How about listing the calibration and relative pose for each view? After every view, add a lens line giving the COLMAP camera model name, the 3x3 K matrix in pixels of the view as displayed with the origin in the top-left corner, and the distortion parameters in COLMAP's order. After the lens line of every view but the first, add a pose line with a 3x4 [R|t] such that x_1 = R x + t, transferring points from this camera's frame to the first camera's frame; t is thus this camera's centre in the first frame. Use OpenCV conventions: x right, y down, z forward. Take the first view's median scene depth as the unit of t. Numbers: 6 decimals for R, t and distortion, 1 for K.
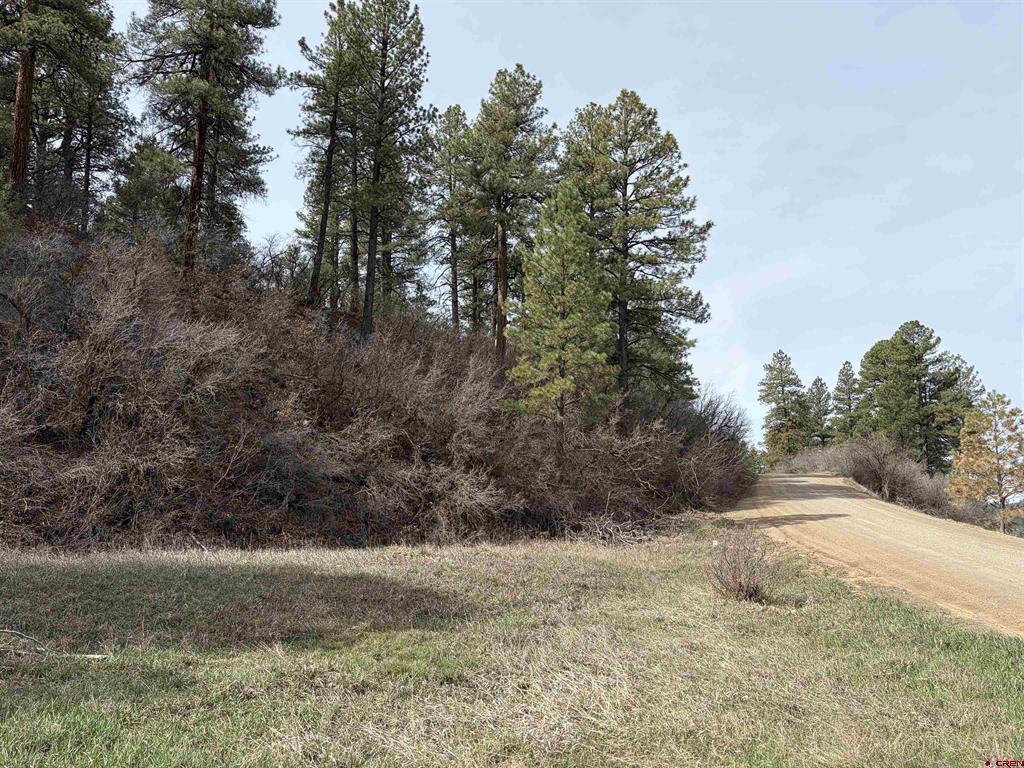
lens RADIAL K [[787.1, 0, 514.8], [0, 787.1, 389.2], [0, 0, 1]] dist [0.066575, -0.065664]
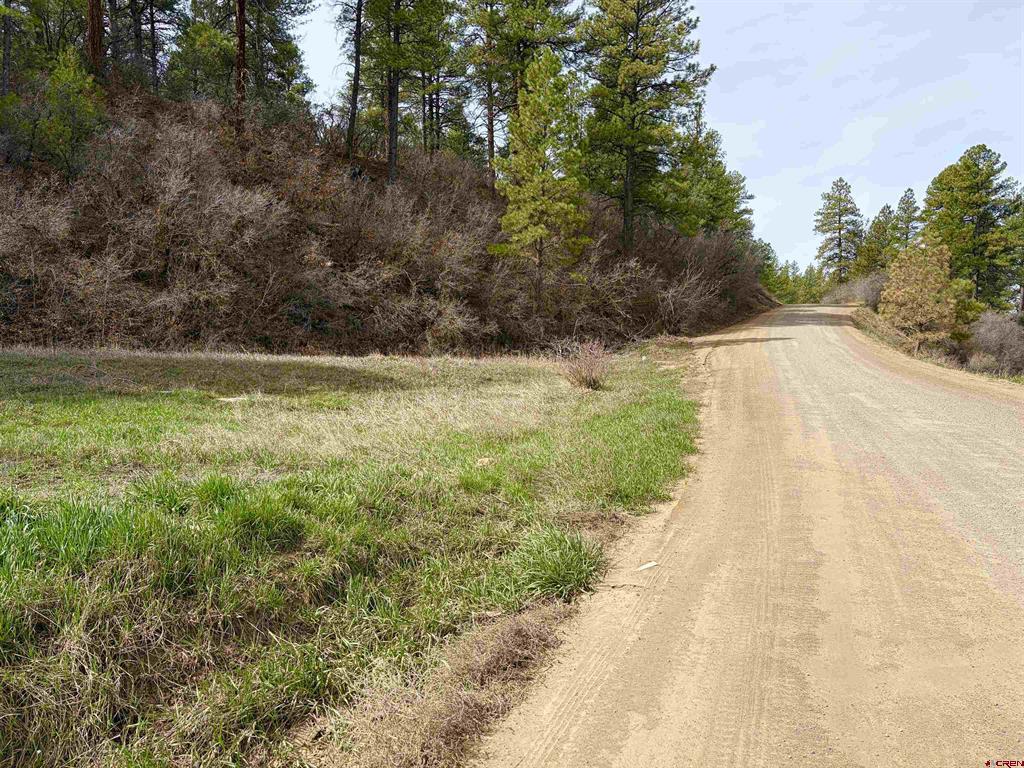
lens RADIAL K [[786.3, 0, 510.6], [0, 786.3, 389.6], [0, 0, 1]] dist [0.065249, -0.068088]
pose [[0.994015, 0.013975, -0.108342, 0.103970], [0.009435, 0.977092, 0.212606, -0.017535], [0.108831, -0.212356, 0.971113, -0.159301]]
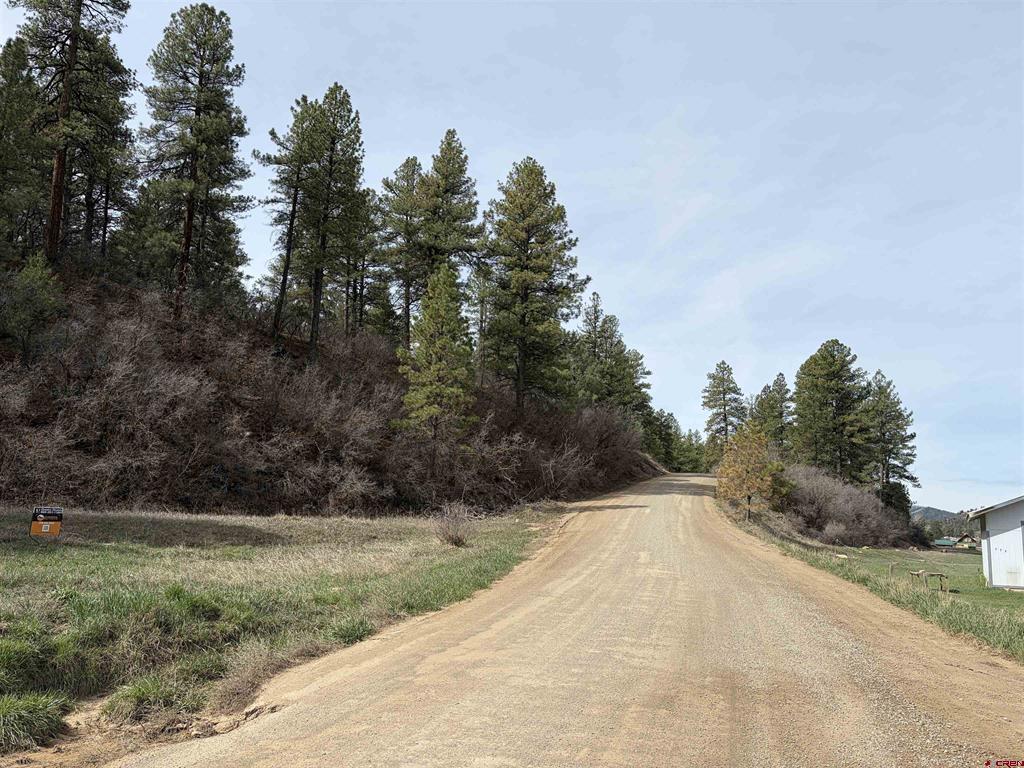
lens RADIAL K [[786.3, 0, 510.6], [0, 786.3, 389.6], [0, 0, 1]] dist [0.065249, -0.068088]
pose [[0.999570, 0.025650, -0.014235, 0.150133], [-0.025461, 0.999588, 0.013273, -0.044338], [0.014569, -0.012905, 0.999811, -0.290639]]
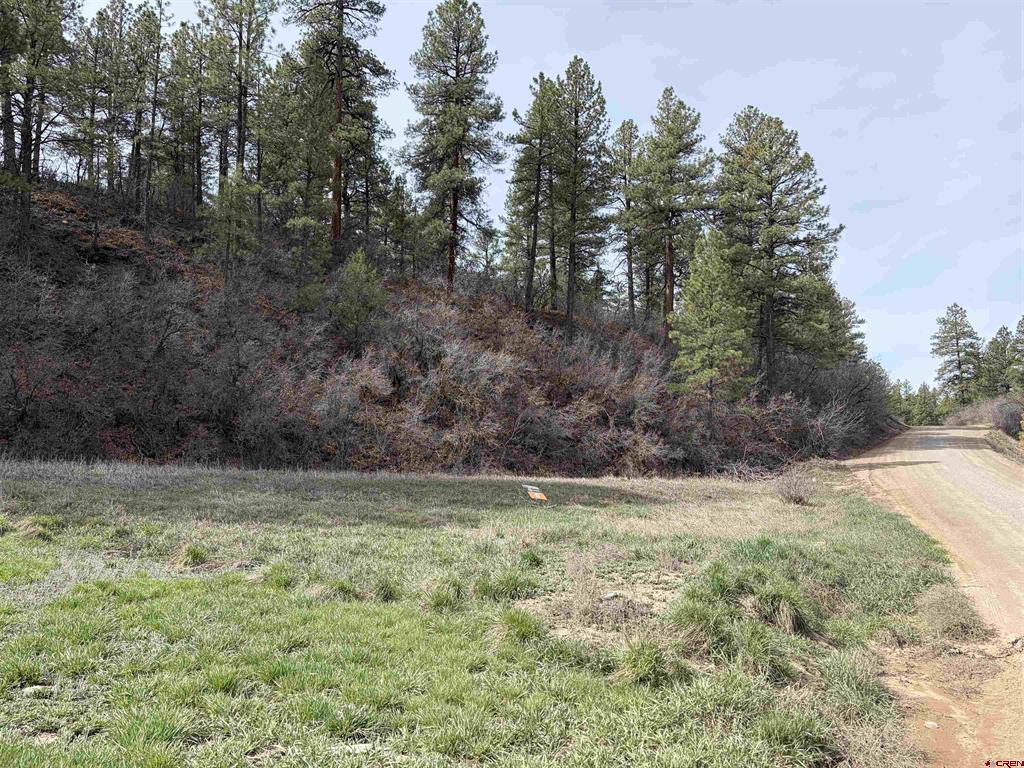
lens RADIAL K [[787.1, 0, 514.8], [0, 787.1, 389.2], [0, 0, 1]] dist [0.066575, -0.065664]
pose [[0.975683, -0.016603, -0.218558, 0.018436], [0.030547, 0.997696, 0.060574, -0.050631], [0.217049, -0.065777, 0.973942, -0.338961]]
